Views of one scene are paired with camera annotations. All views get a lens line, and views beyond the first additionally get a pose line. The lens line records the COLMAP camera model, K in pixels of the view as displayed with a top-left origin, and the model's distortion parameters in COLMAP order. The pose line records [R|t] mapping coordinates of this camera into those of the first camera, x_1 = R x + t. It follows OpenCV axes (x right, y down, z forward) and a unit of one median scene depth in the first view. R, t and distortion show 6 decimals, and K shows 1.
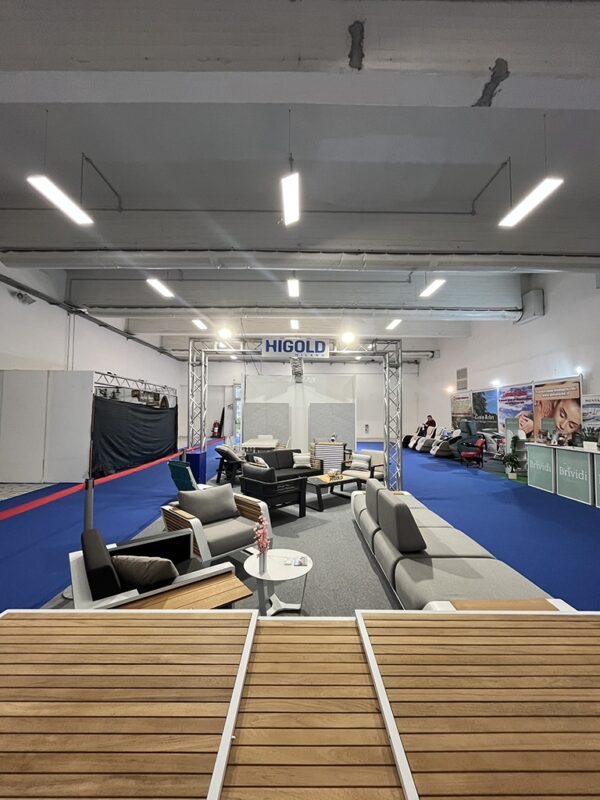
lens RADIAL K [[325.2, 0, 300.0], [0, 325.2, 400.0], [0, 0, 1]] dist [-0.001384, -0.000082]
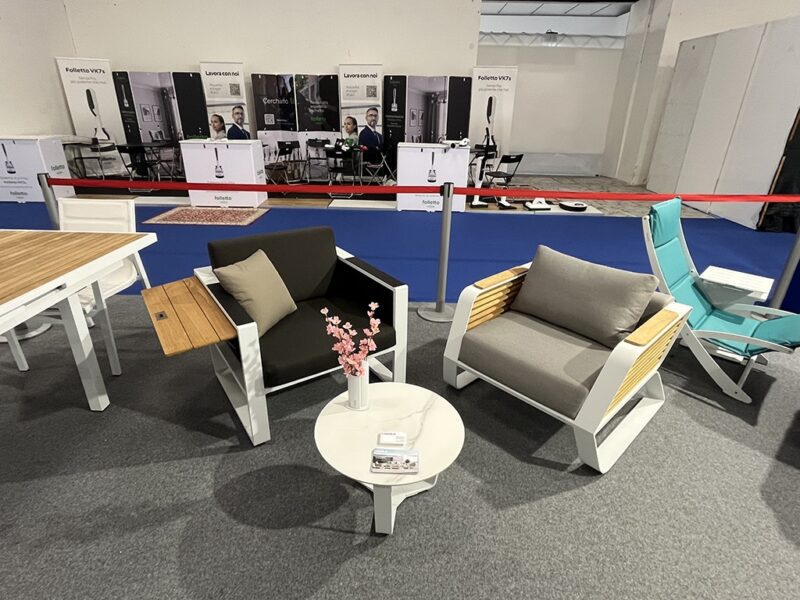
lens RADIAL K [[440.0, 0, 402.0], [0, 440.0, 295.4], [0, 0, 1]] dist [-0.002766, -0.000135]
pose [[-0.033055, 0.394980, -0.918095, 0.110268], [0.022935, 0.918655, 0.394395, 0.023163], [0.999190, -0.008020, -0.039425, 0.268499]]
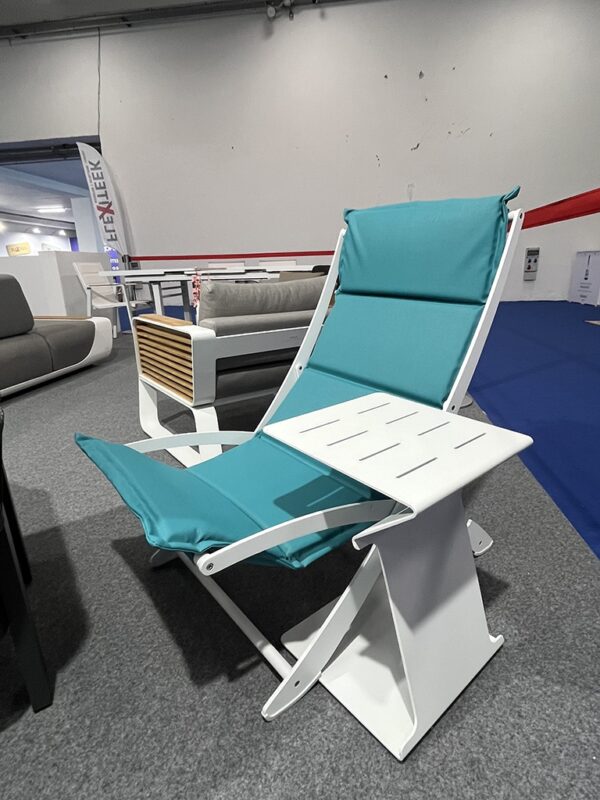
lens RADIAL K [[440.0, 0, 305.3], [0, 440.0, 401.8], [0, 0, 1]] dist [-0.002766, -0.000135]
pose [[-0.989671, -0.024614, 0.141225, -0.143187], [0.012695, 0.966231, 0.257364, 0.098244], [-0.142791, 0.256498, -0.955939, 0.539365]]
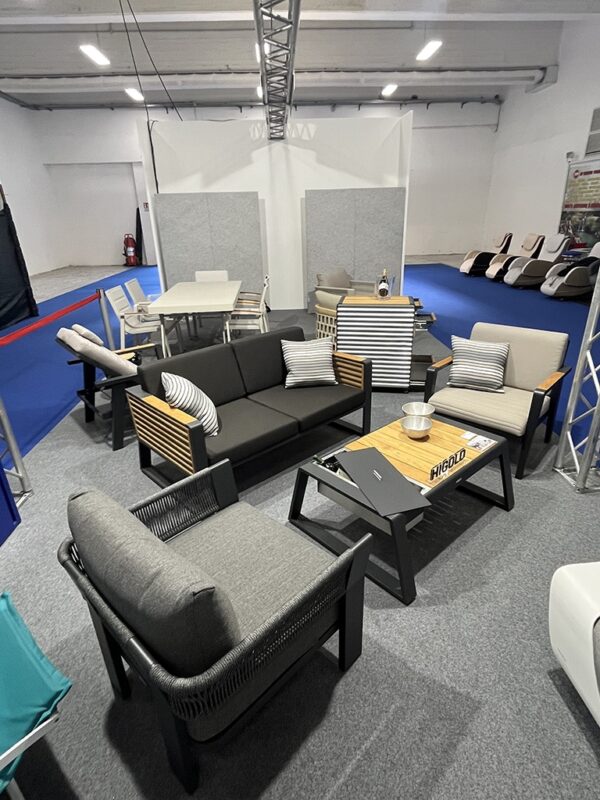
lens RADIAL K [[440.0, 0, 305.3], [0, 440.0, 401.8], [0, 0, 1]] dist [-0.002766, -0.000135]
pose [[0.997285, -0.056039, 0.047770, -0.015845], [0.029884, 0.900908, 0.432979, 0.010921], [-0.067300, -0.430376, 0.900137, 0.374996]]
